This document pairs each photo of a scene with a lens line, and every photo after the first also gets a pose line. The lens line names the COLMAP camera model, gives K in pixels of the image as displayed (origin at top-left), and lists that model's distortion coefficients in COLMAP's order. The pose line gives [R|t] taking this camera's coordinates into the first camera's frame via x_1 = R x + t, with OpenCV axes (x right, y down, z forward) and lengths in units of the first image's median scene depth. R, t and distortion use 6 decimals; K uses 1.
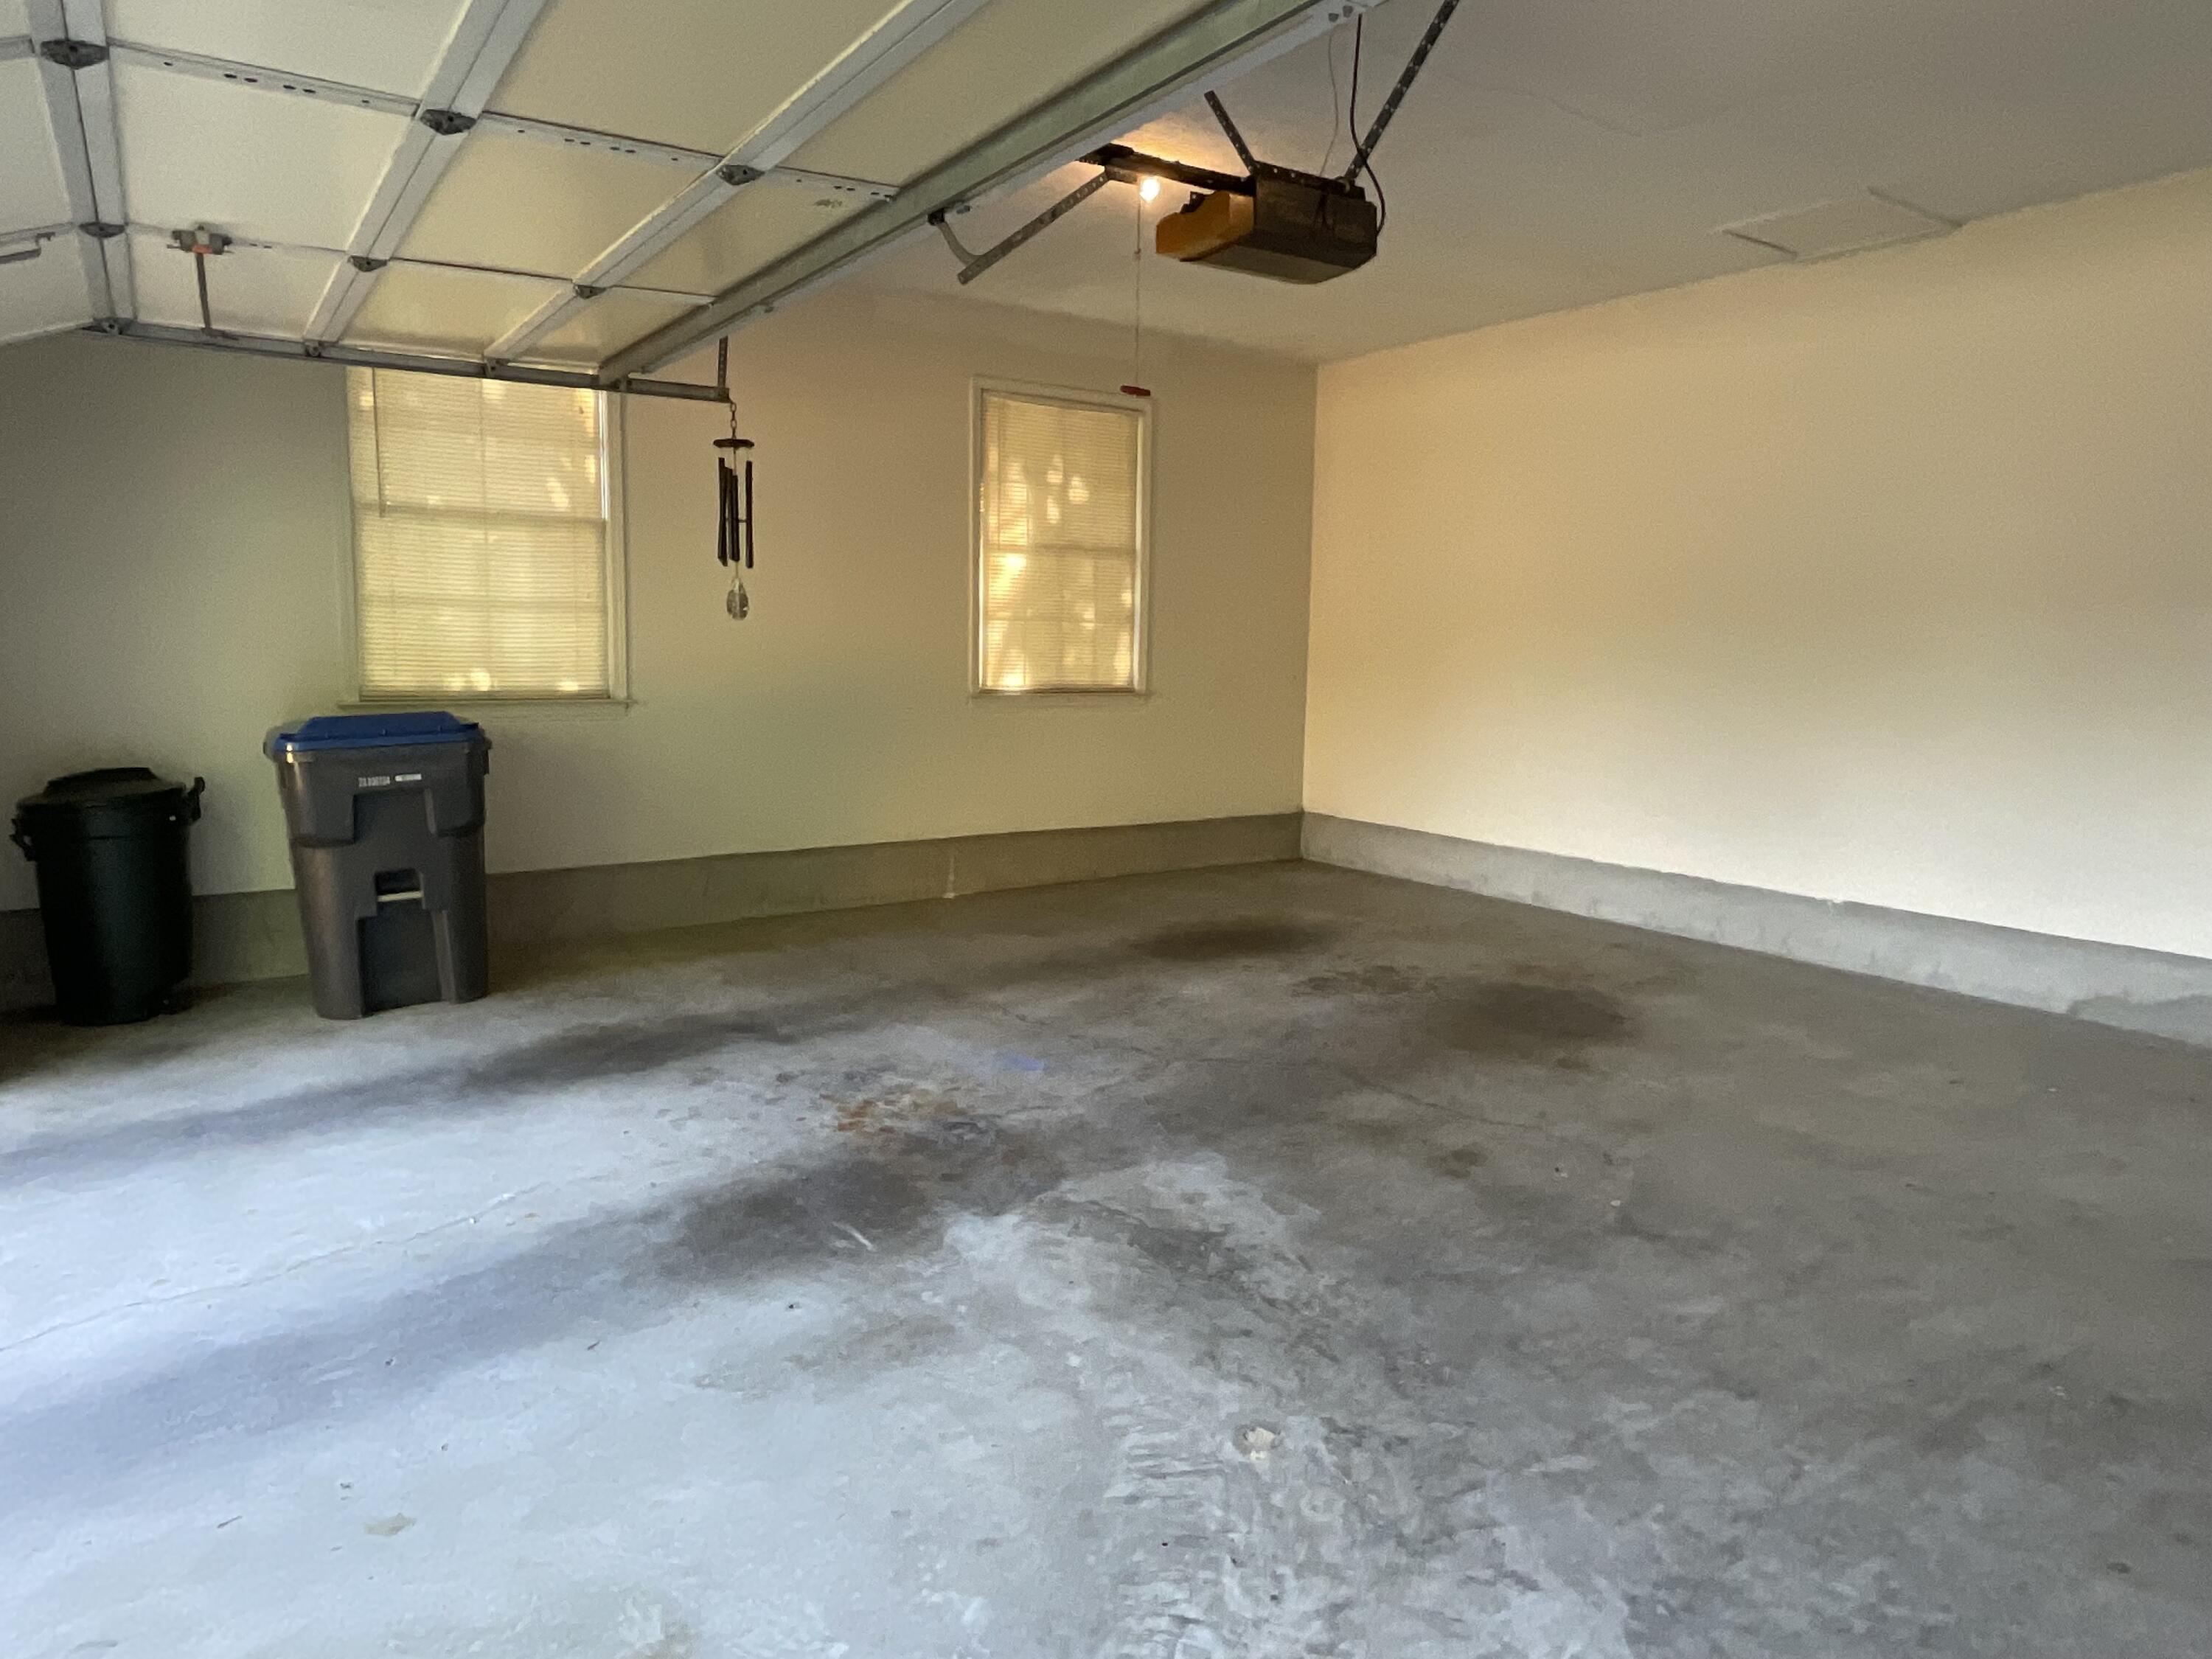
lens RADIAL K [[1365.5, 0, 1105.8], [0, 1365.5, 832.0], [0, 0, 1]] dist [0.010645, -0.015401]
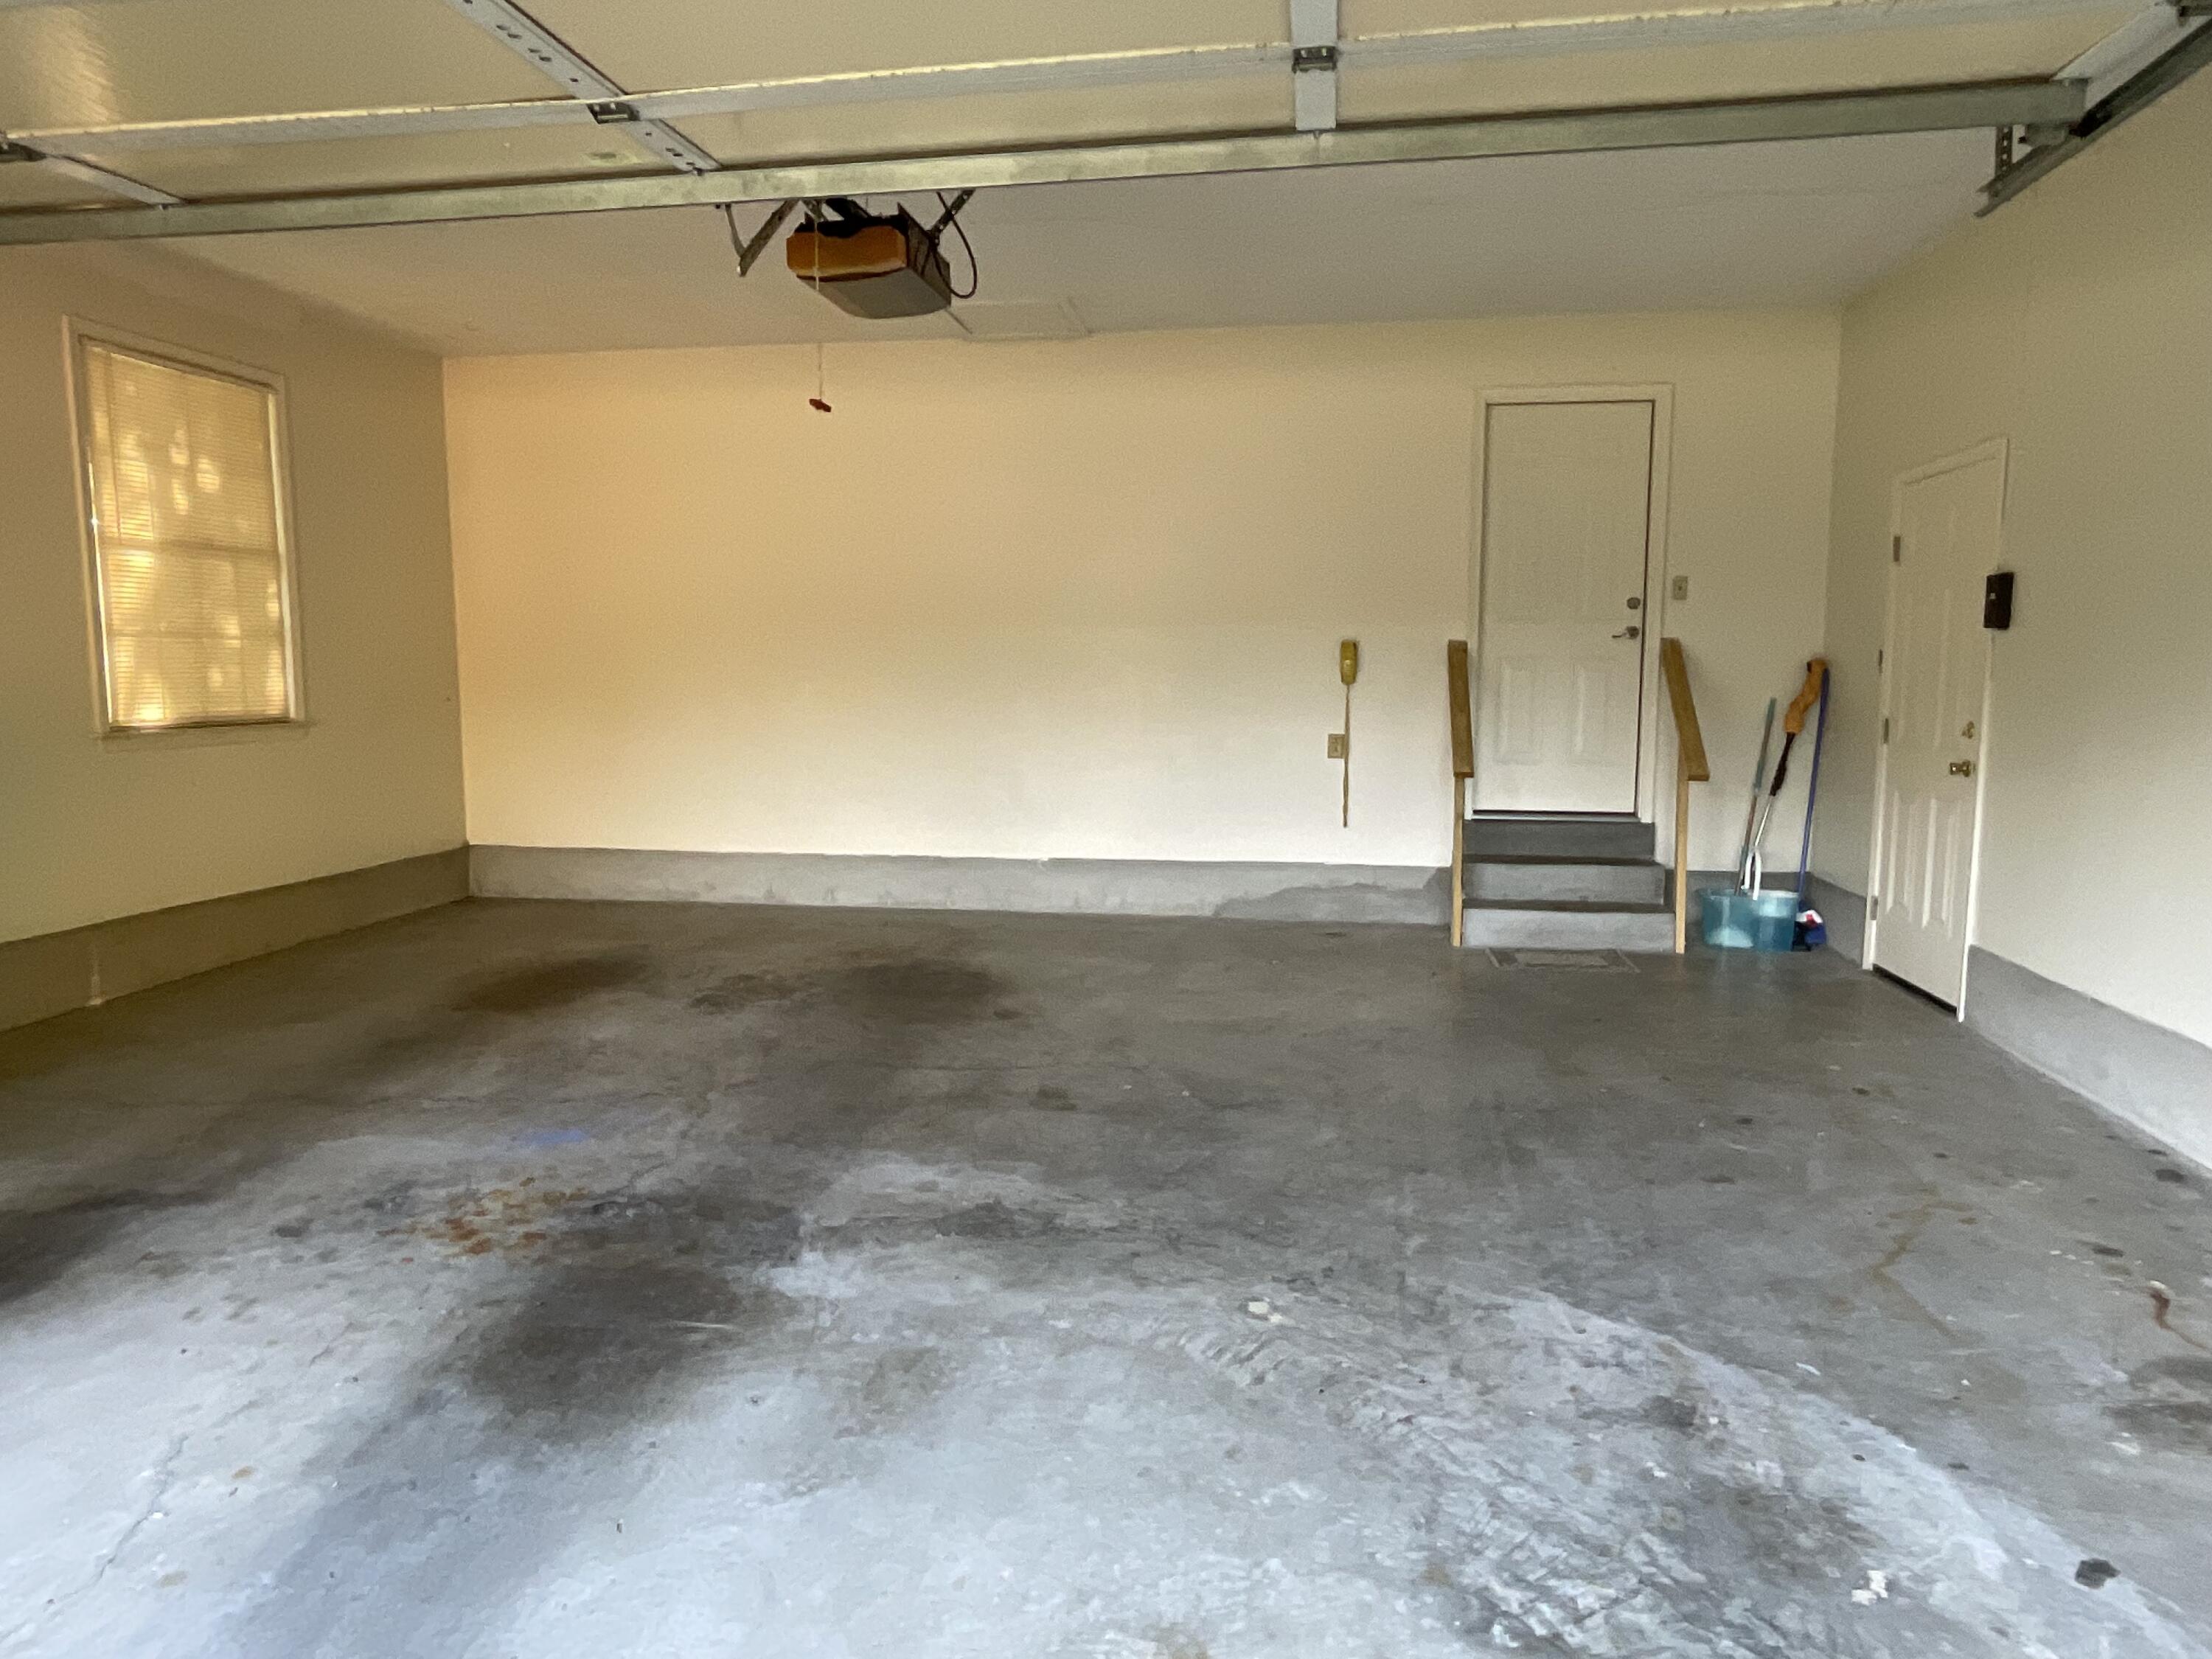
lens RADIAL K [[1365.5, 0, 1110.1], [0, 1365.5, 814.5], [0, 0, 1]] dist [0.010645, -0.015401]
pose [[0.692176, -0.096262, 0.715280, -0.481811], [0.114358, 0.993173, 0.022996, -0.017783], [-0.712611, 0.065881, 0.698459, 0.138144]]
